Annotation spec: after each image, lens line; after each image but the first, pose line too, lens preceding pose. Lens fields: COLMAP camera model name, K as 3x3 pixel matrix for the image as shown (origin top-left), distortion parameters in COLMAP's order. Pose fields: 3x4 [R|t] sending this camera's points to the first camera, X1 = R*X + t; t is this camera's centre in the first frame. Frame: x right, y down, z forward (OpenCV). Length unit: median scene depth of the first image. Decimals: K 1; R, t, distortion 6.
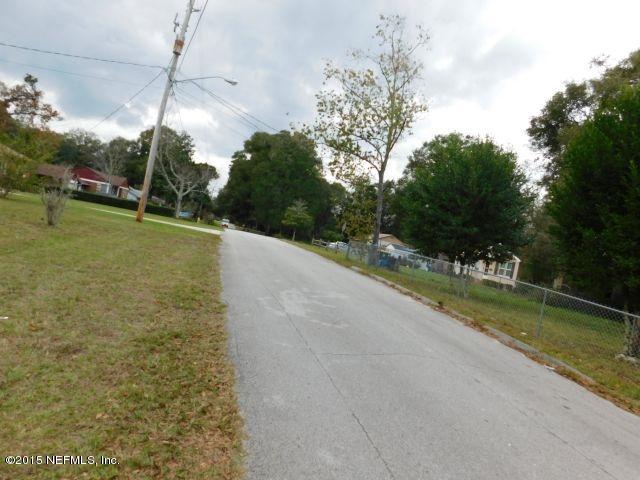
lens RADIAL K [[424.8, 0, 318.6], [0, 424.8, 238.5], [0, 0, 1]] dist [-0.067490, 0.059970]
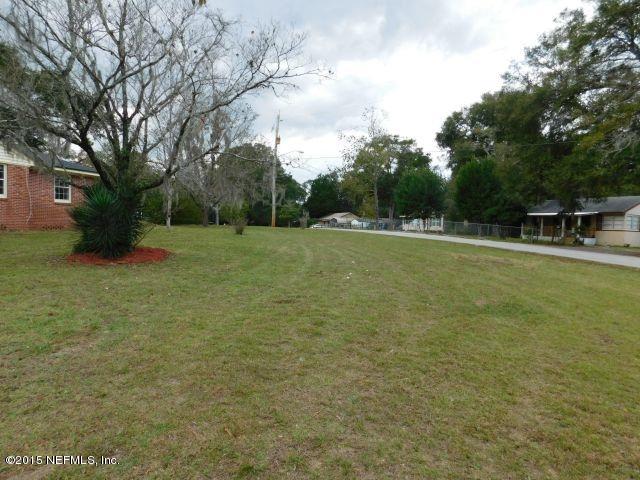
lens RADIAL K [[424.8, 0, 318.6], [0, 424.8, 238.5], [0, 0, 1]] dist [-0.067490, 0.059970]
pose [[0.969697, -0.174194, 0.171304, -0.345563], [0.166555, 0.984318, 0.058111, -0.042497], [-0.178740, -0.027819, 0.983503, -0.649038]]
